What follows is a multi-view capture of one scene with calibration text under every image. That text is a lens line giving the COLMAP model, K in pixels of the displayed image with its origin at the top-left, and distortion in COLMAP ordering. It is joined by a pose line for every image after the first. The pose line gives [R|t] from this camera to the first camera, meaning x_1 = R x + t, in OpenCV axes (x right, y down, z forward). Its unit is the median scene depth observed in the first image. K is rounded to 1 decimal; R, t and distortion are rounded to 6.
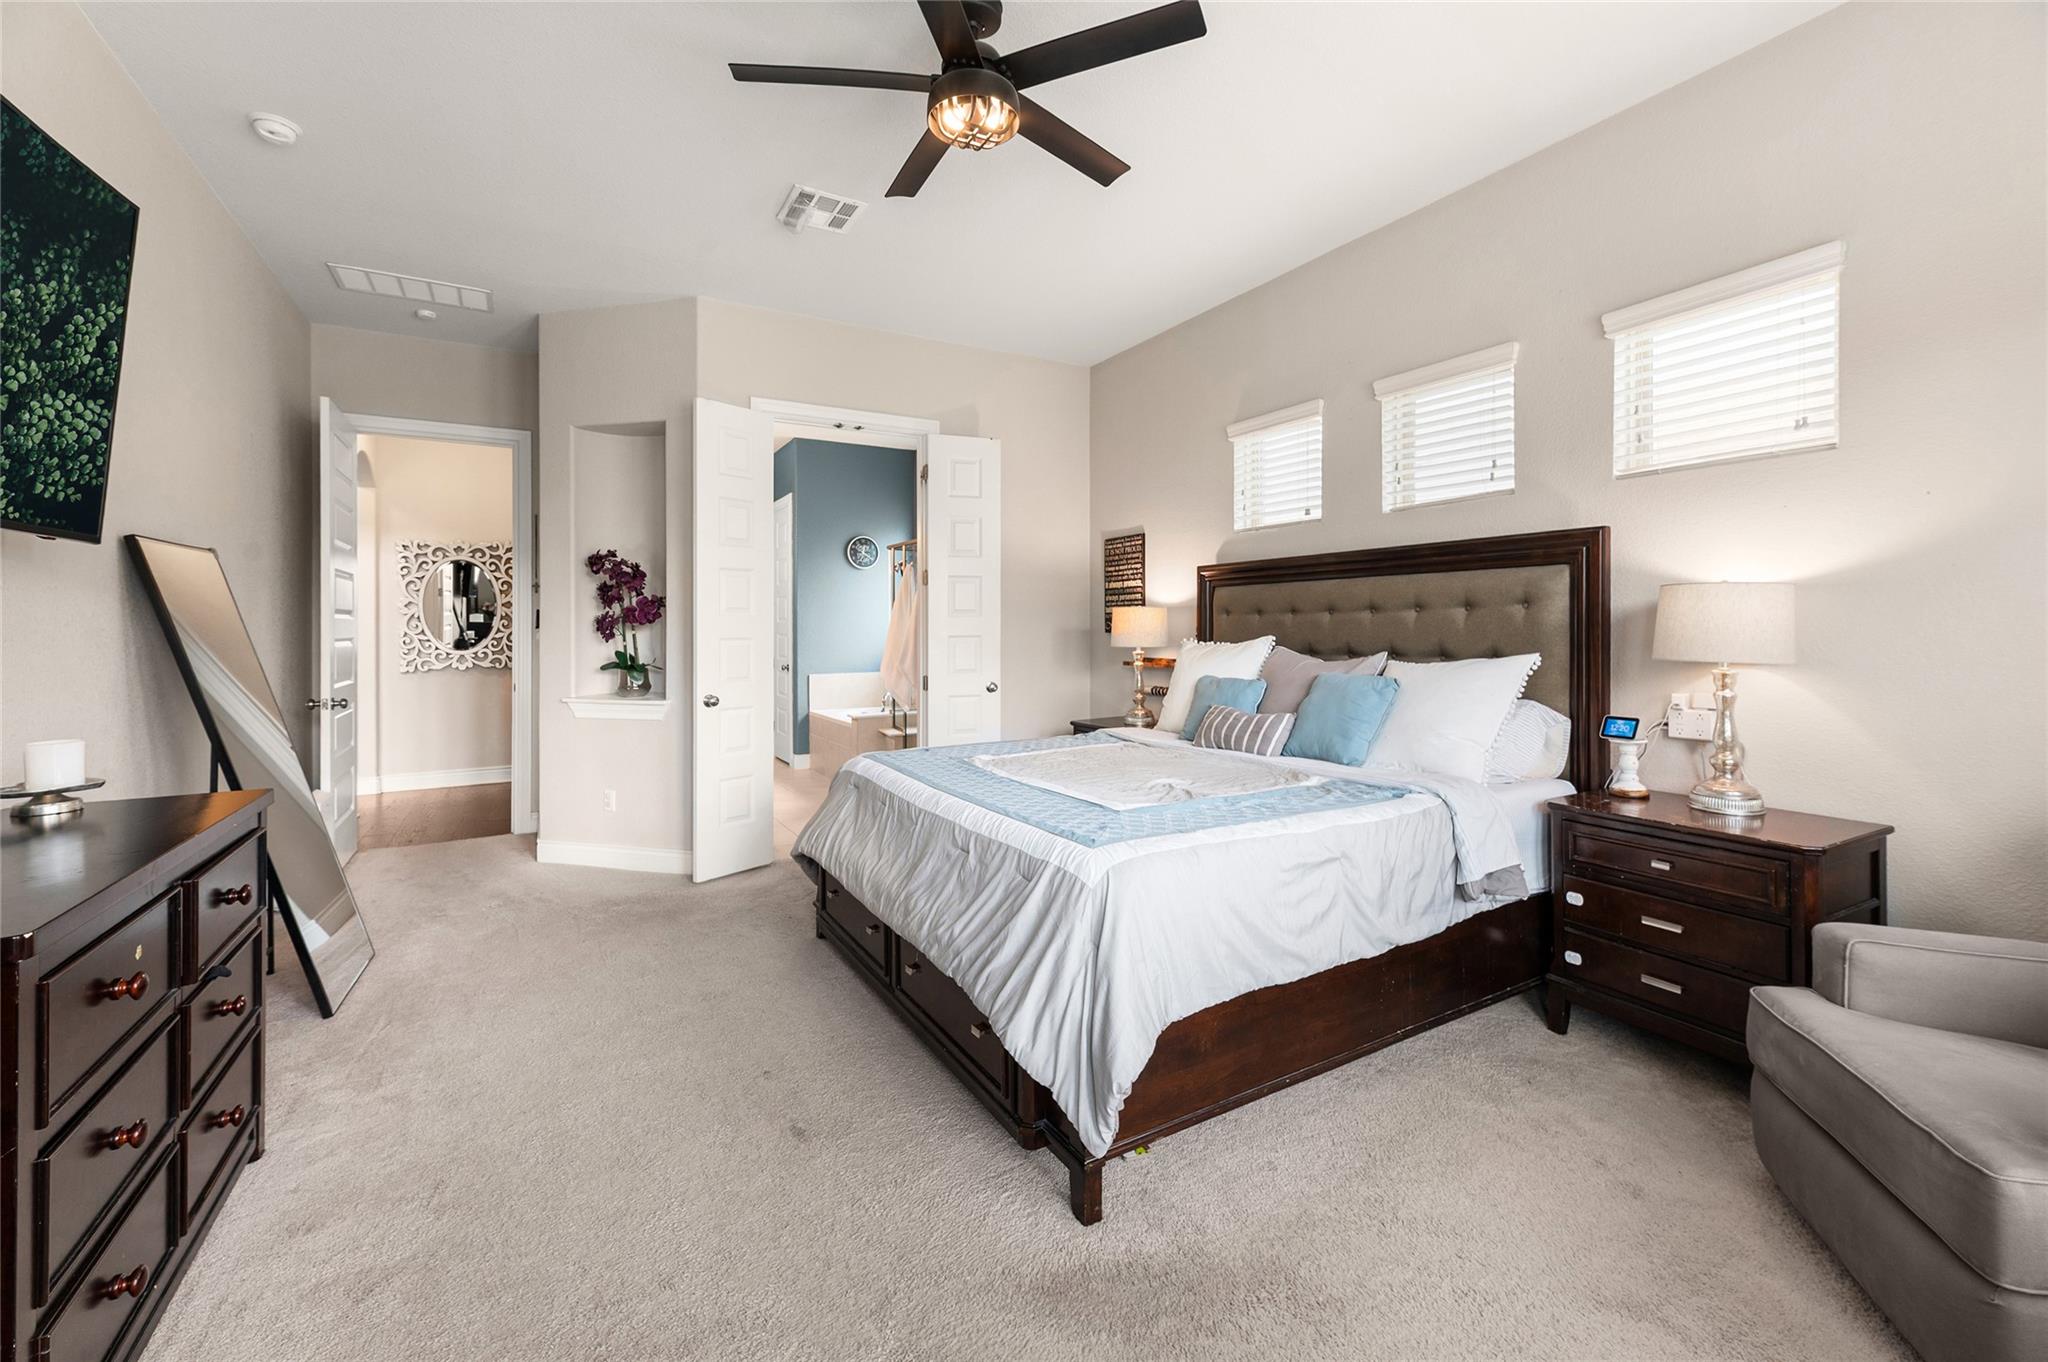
lens RADIAL K [[817.0, 0, 1024.6], [0, 817.0, 632.7], [0, 0, 1]] dist [0.000389, 0.000055]
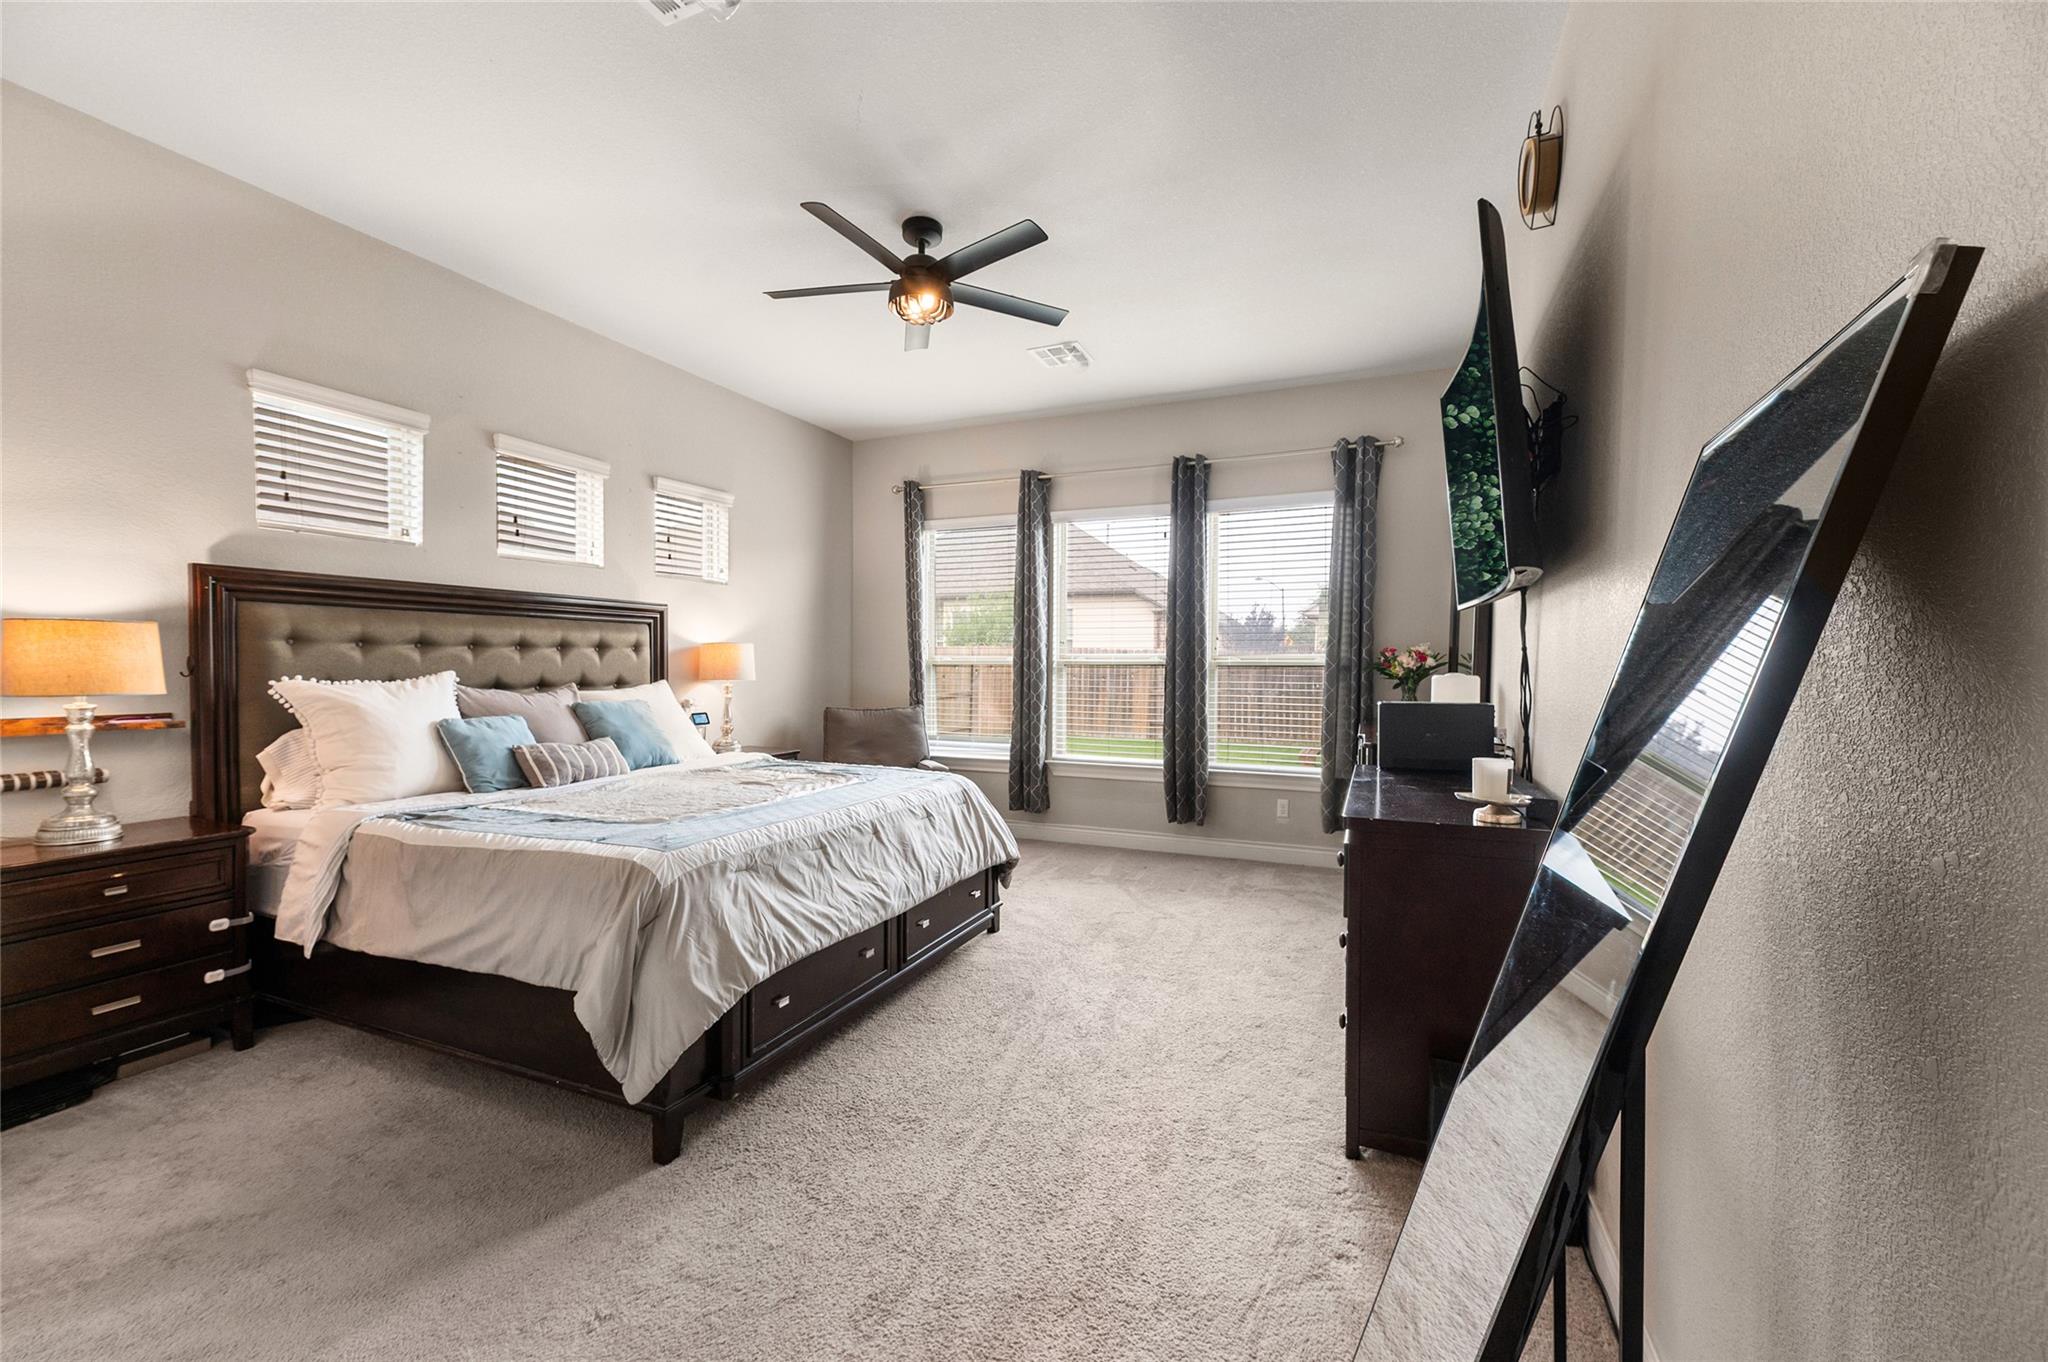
lens RADIAL K [[819.4, 0, 1023.2], [0, 819.4, 673.7], [0, 0, 1]] dist [0.000528, 0.000060]
pose [[-0.591734, -0.009107, 0.806082, -0.797295], [0.000607, 0.999931, 0.011742, -0.003355], [-0.806133, 0.007437, -0.591687, 1.012012]]
